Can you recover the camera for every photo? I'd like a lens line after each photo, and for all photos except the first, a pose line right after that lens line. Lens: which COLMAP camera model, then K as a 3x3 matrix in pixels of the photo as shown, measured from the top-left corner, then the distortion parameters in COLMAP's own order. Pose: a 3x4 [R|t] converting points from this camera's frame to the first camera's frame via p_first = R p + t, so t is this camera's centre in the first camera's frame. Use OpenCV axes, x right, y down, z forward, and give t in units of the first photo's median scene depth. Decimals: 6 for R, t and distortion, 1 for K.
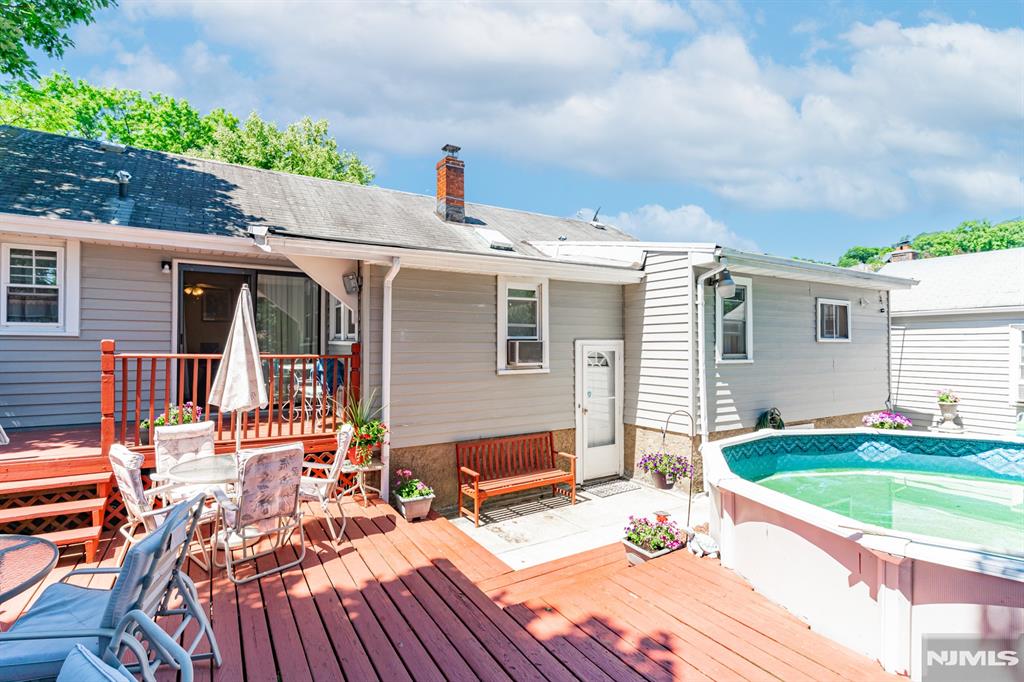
lens RADIAL K [[498.1, 0, 513.7], [0, 498.1, 340.8], [0, 0, 1]] dist [0.004471, 0.001164]
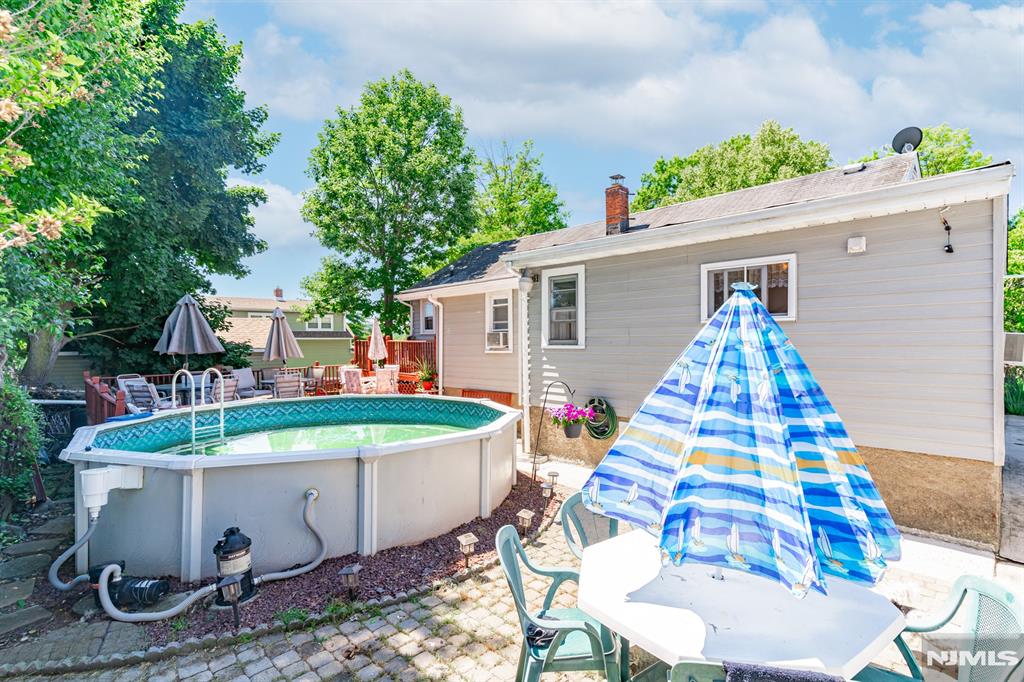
lens RADIAL K [[498.1, 0, 511.9], [0, 498.1, 346.3], [0, 0, 1]] dist [0.004471, 0.001164]
pose [[0.241335, 0.006310, -0.970421, 1.579019], [0.017004, 0.999798, 0.010730, 0.028553], [0.970293, -0.019091, 0.241179, 0.682494]]
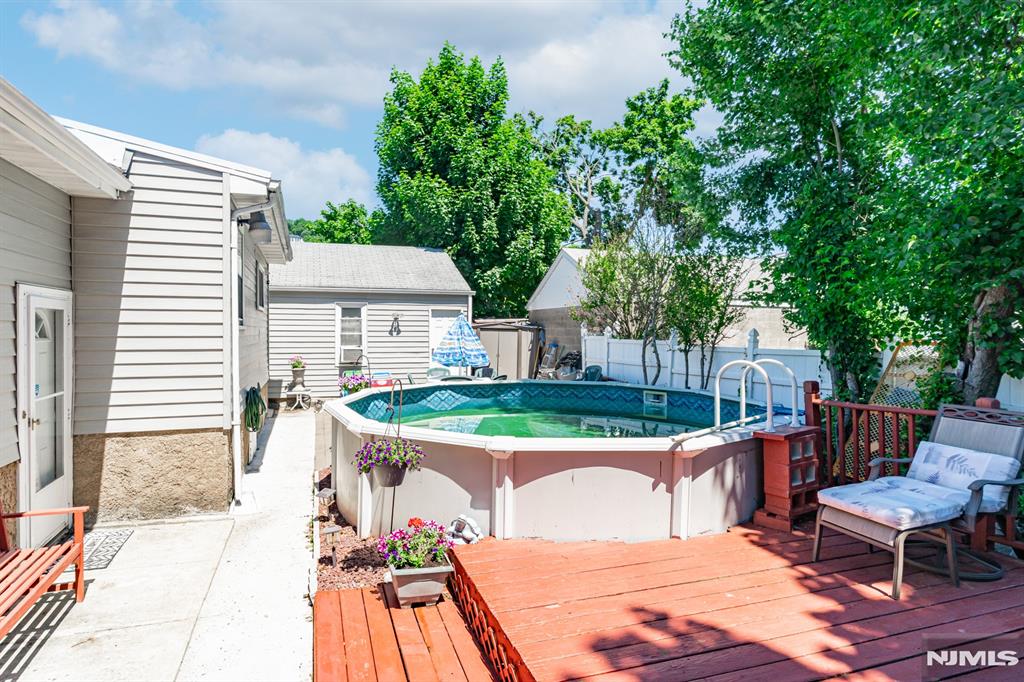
lens RADIAL K [[537.1, 0, 469.4], [0, 537.1, 333.0], [0, 0, 1]] dist [-0.001429, 0.001662]
pose [[0.254910, -0.004393, 0.966955, -0.310967], [-0.015555, 0.999842, 0.008643, 0.039852], [-0.966840, -0.017244, 0.254801, 0.469463]]
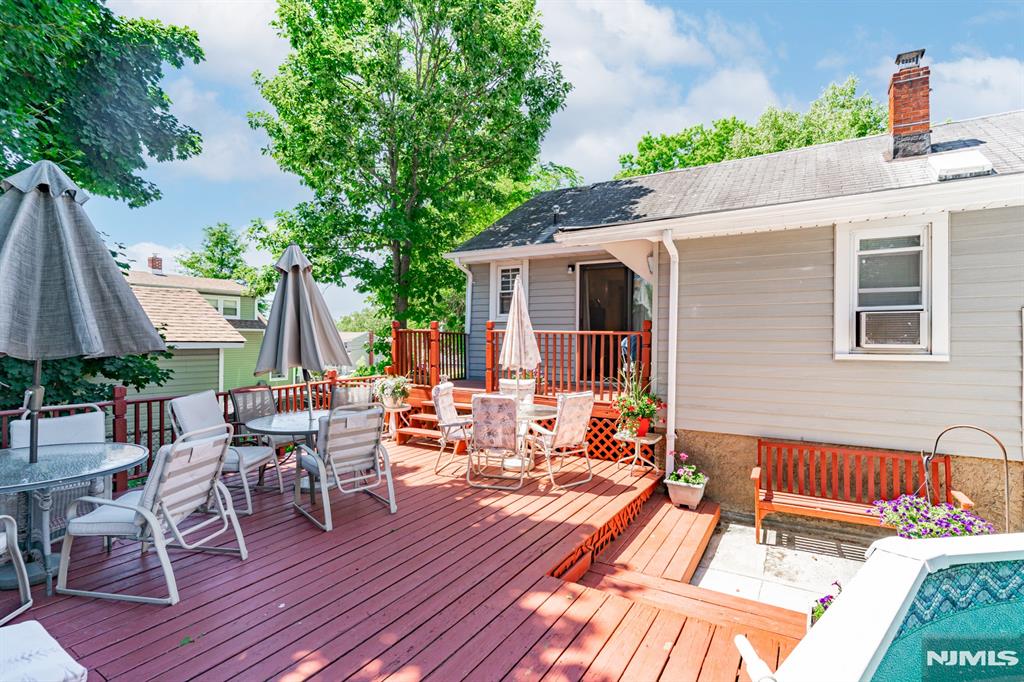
lens RADIAL K [[498.1, 0, 513.4], [0, 498.1, 338.7], [0, 0, 1]] dist [0.004471, 0.001164]
pose [[0.457676, 0.000943, -0.889119, 0.404893], [0.002217, 0.999995, 0.002202, 0.034033], [0.889117, -0.002979, 0.457671, 0.239702]]
